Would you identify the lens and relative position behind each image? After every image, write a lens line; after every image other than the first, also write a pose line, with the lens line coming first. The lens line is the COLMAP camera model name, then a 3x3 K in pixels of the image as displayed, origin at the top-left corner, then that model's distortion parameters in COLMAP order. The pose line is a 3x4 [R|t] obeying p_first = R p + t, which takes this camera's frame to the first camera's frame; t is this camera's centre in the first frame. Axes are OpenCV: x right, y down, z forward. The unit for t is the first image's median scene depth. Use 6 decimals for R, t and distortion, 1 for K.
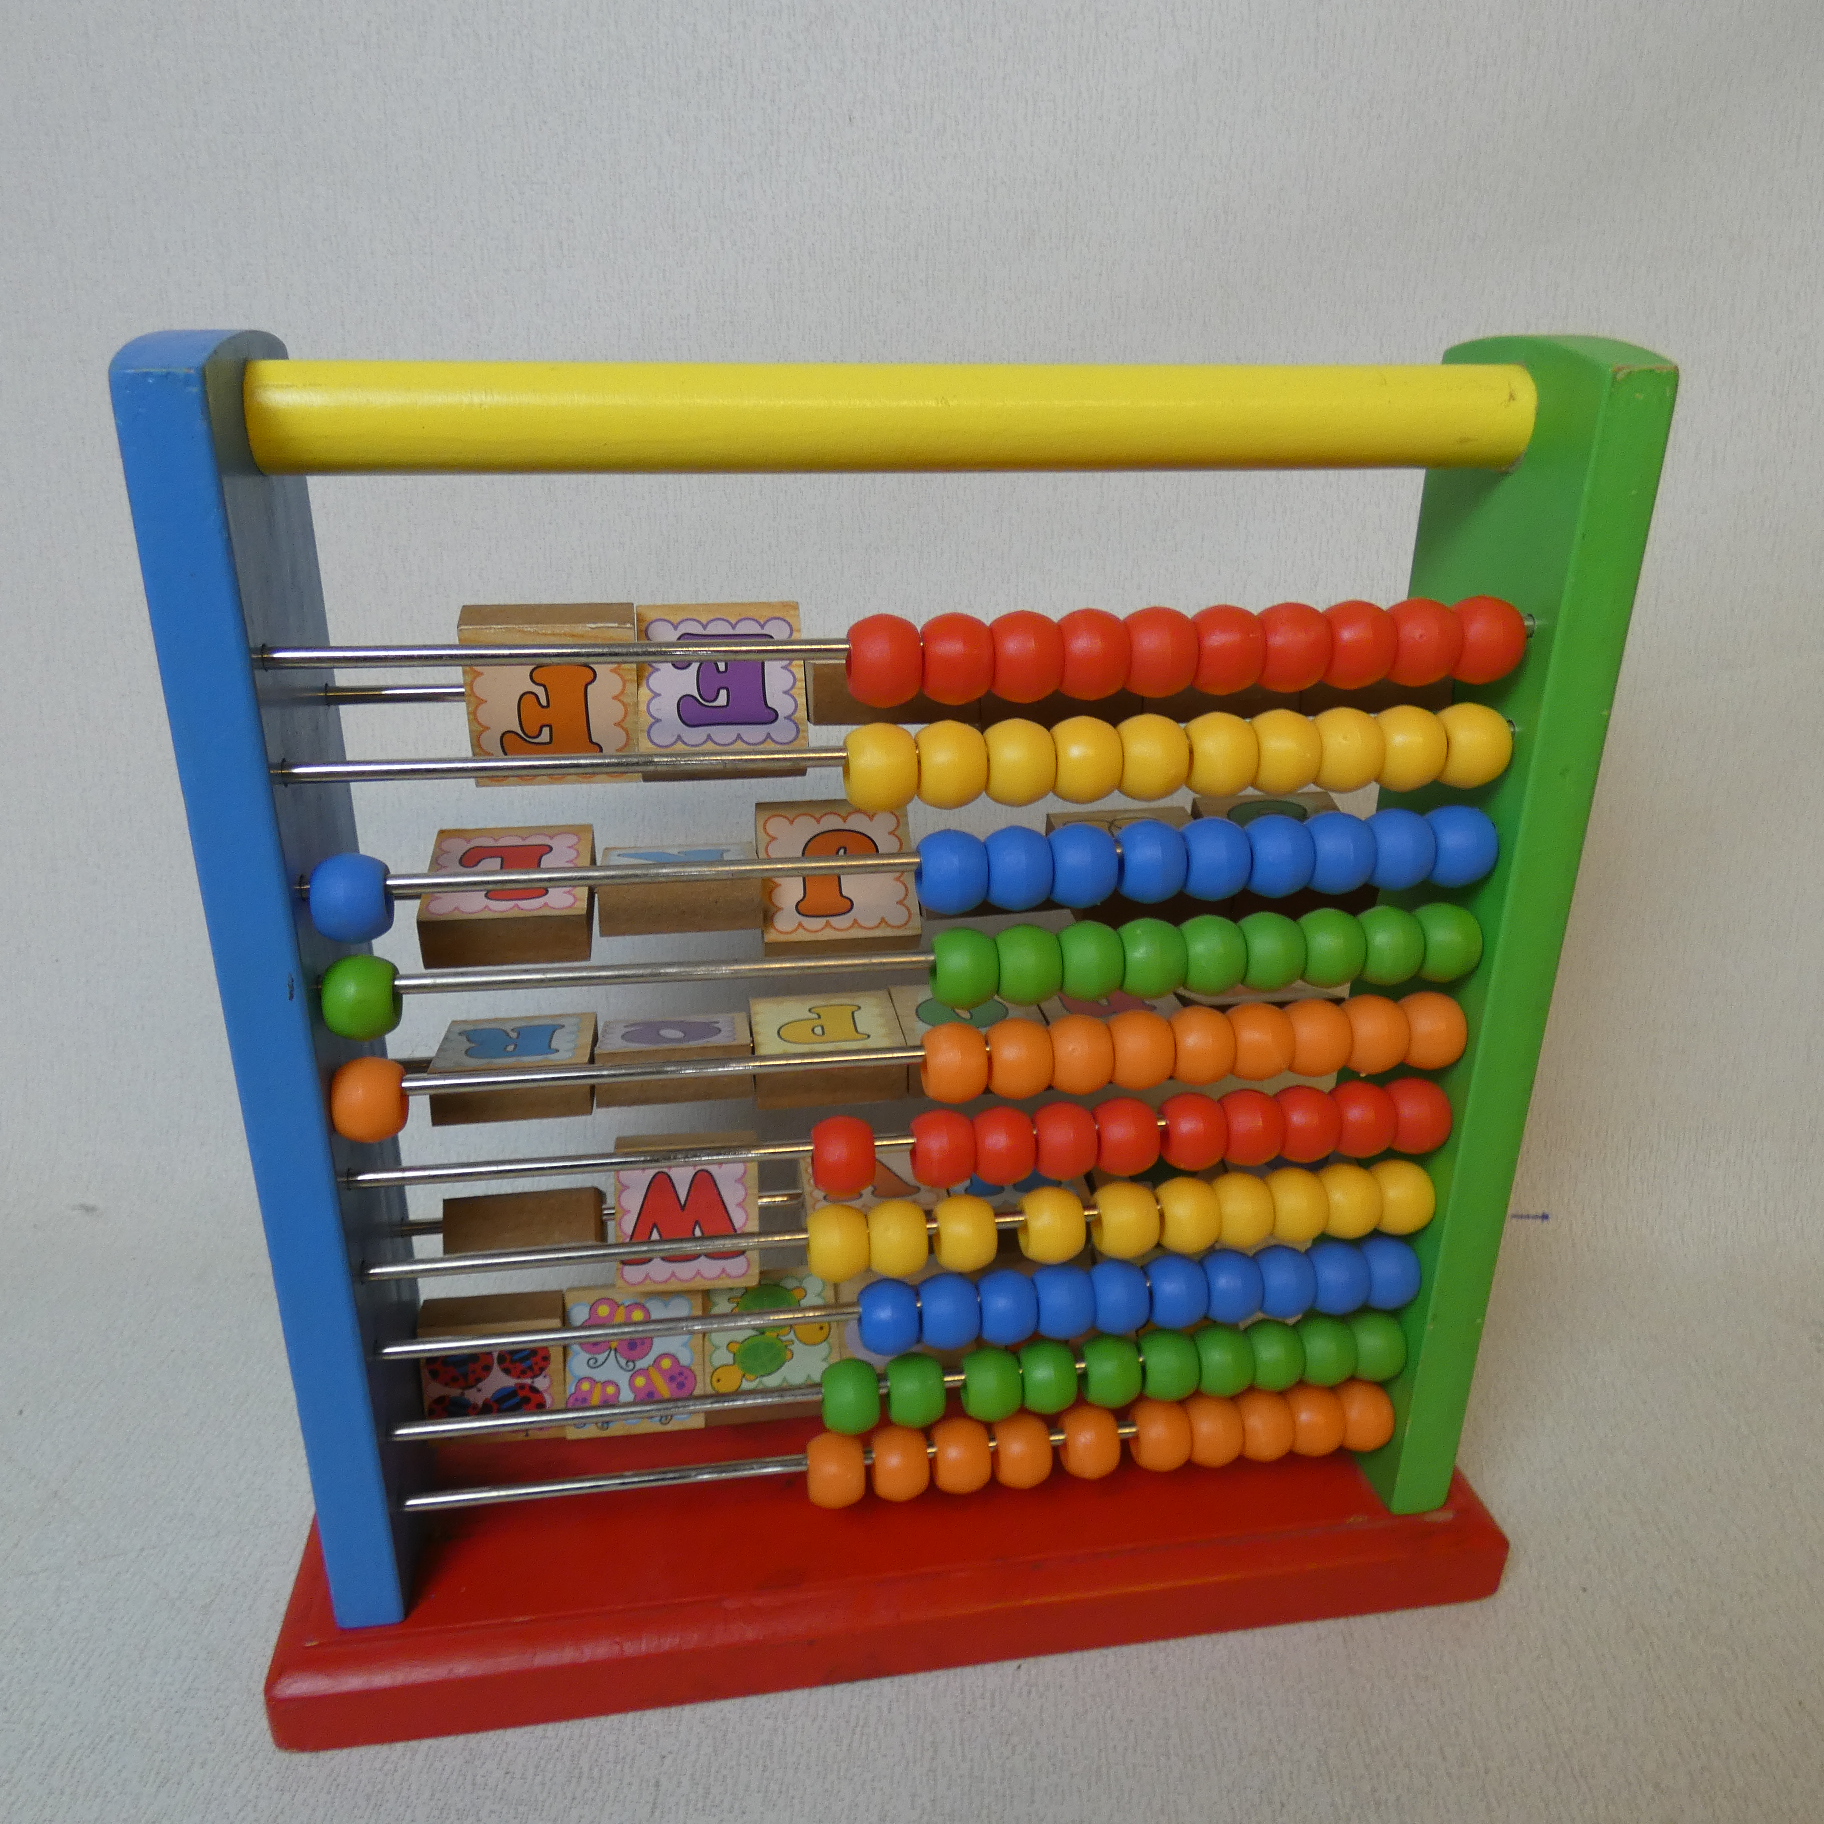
lens RADIAL K [[1437.1, 0, 968.2], [0, 1437.1, 918.6], [0, 0, 1]] dist [0.011449, -0.003179]
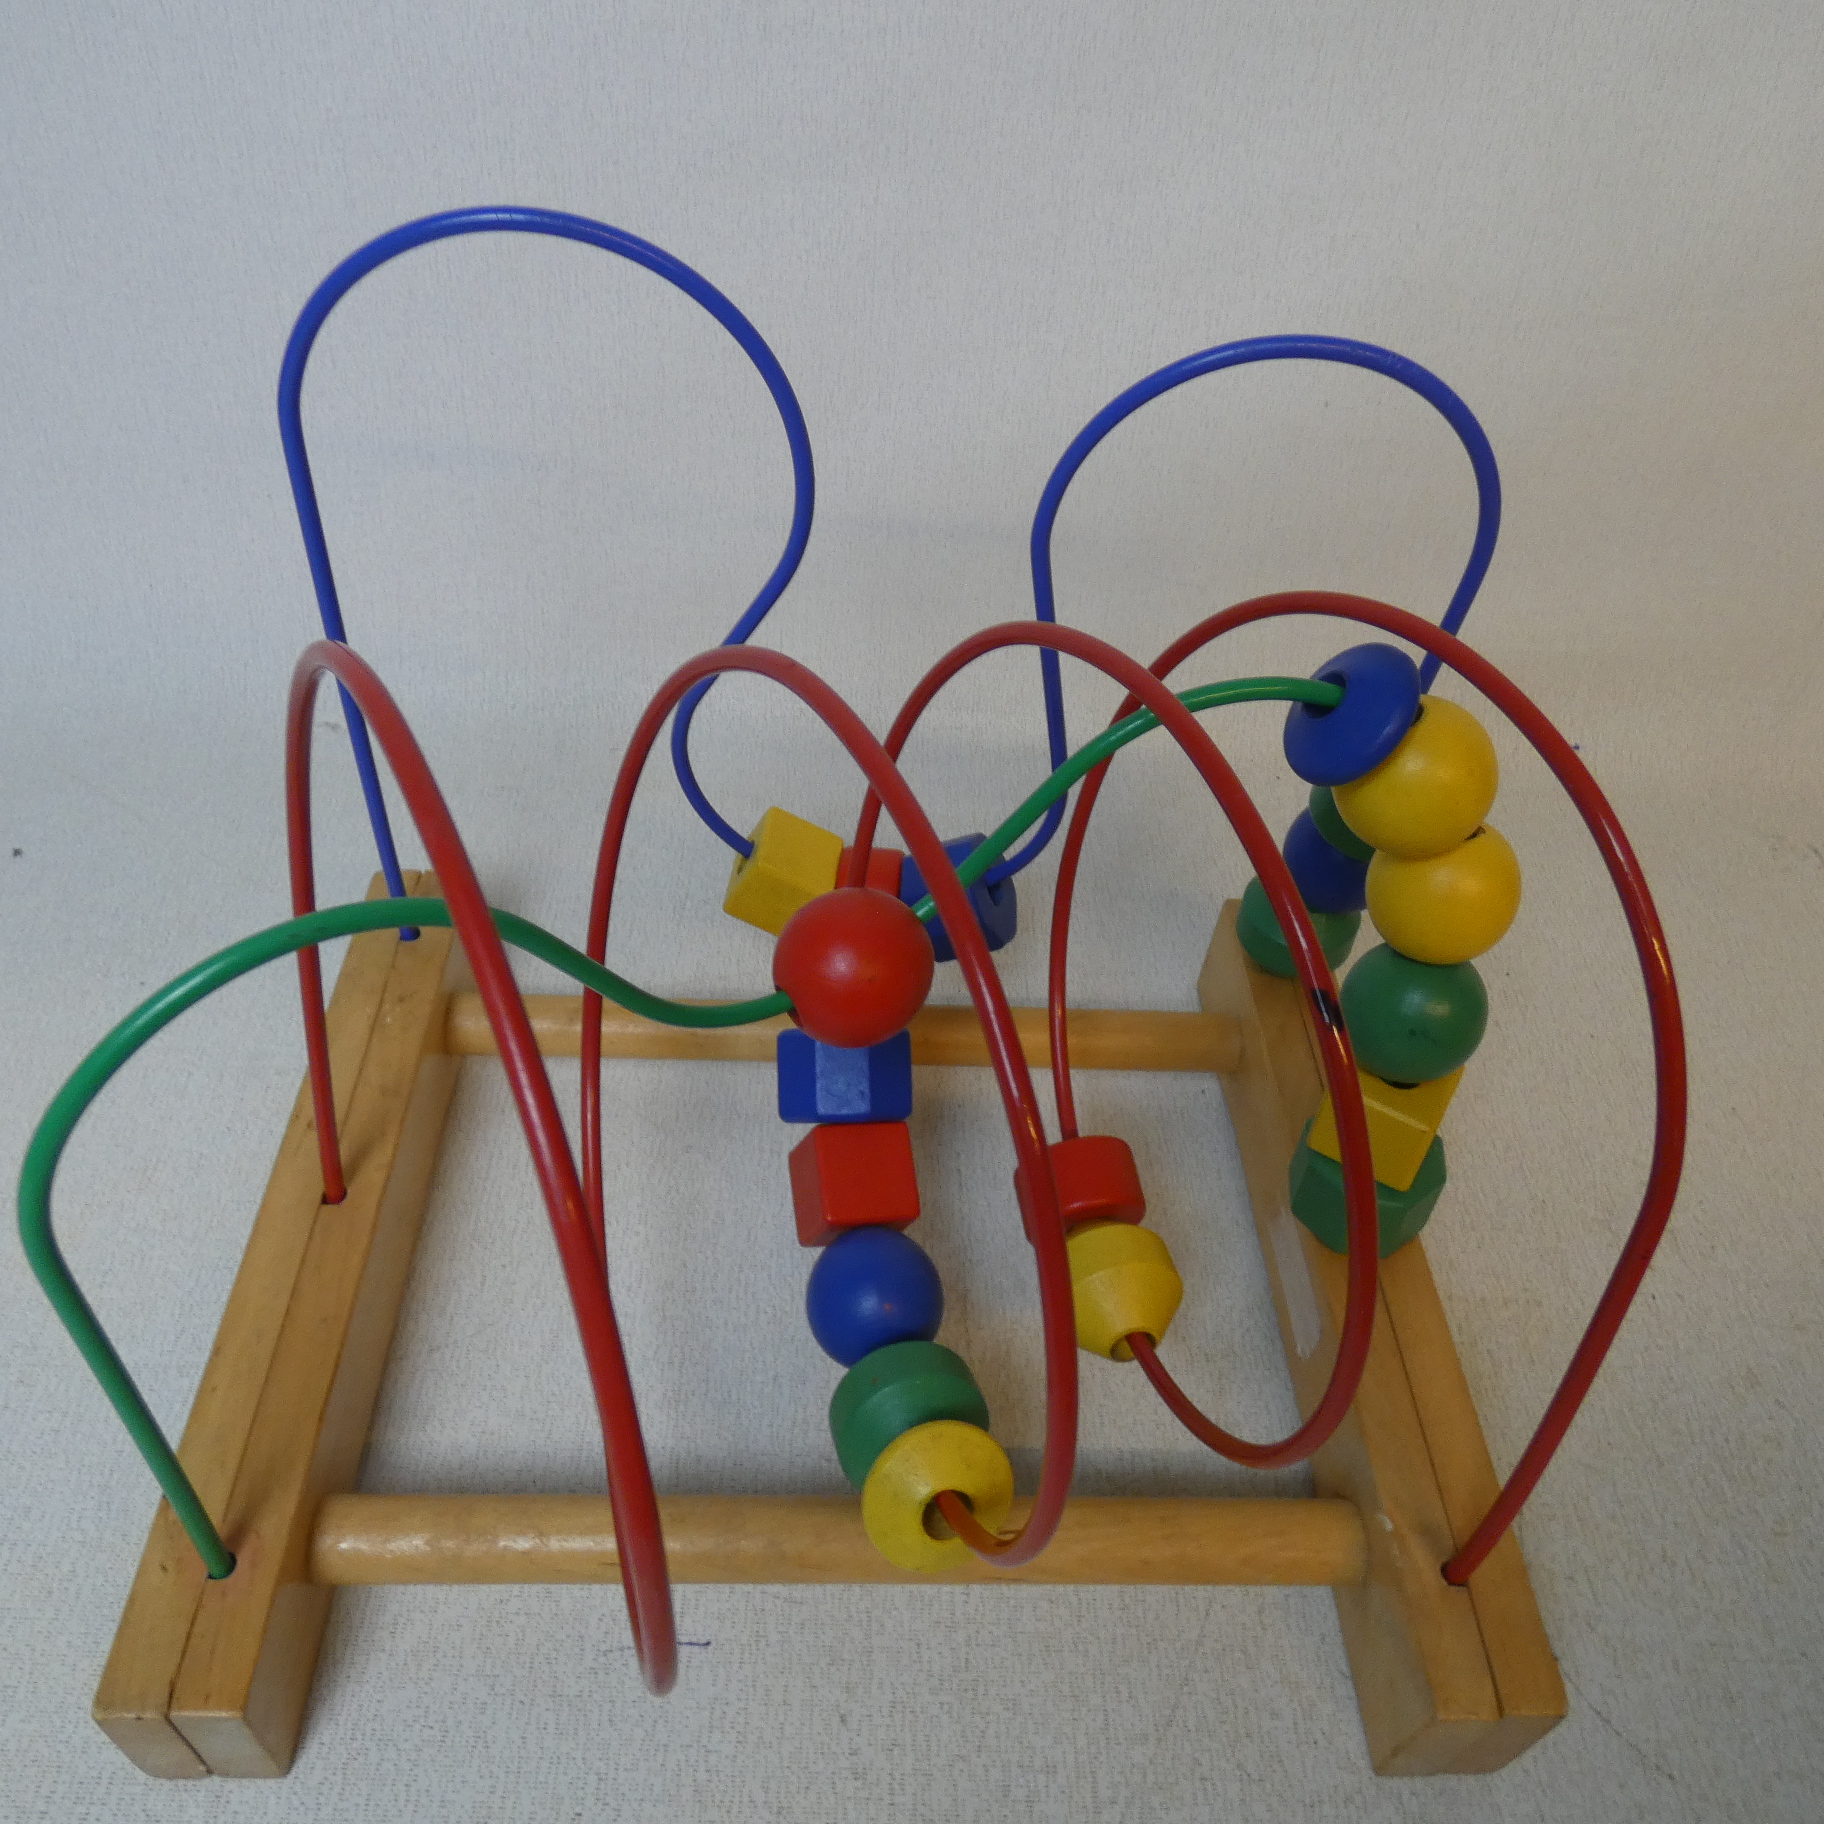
lens RADIAL K [[1437.1, 0, 968.2], [0, 1437.1, 918.6], [0, 0, 1]] dist [0.011449, -0.003179]
pose [[0.996606, 0.001882, 0.082294, -0.302035], [-0.033069, 0.924674, 0.379320, -0.148747], [-0.075381, -0.380754, 0.921599, -0.185276]]
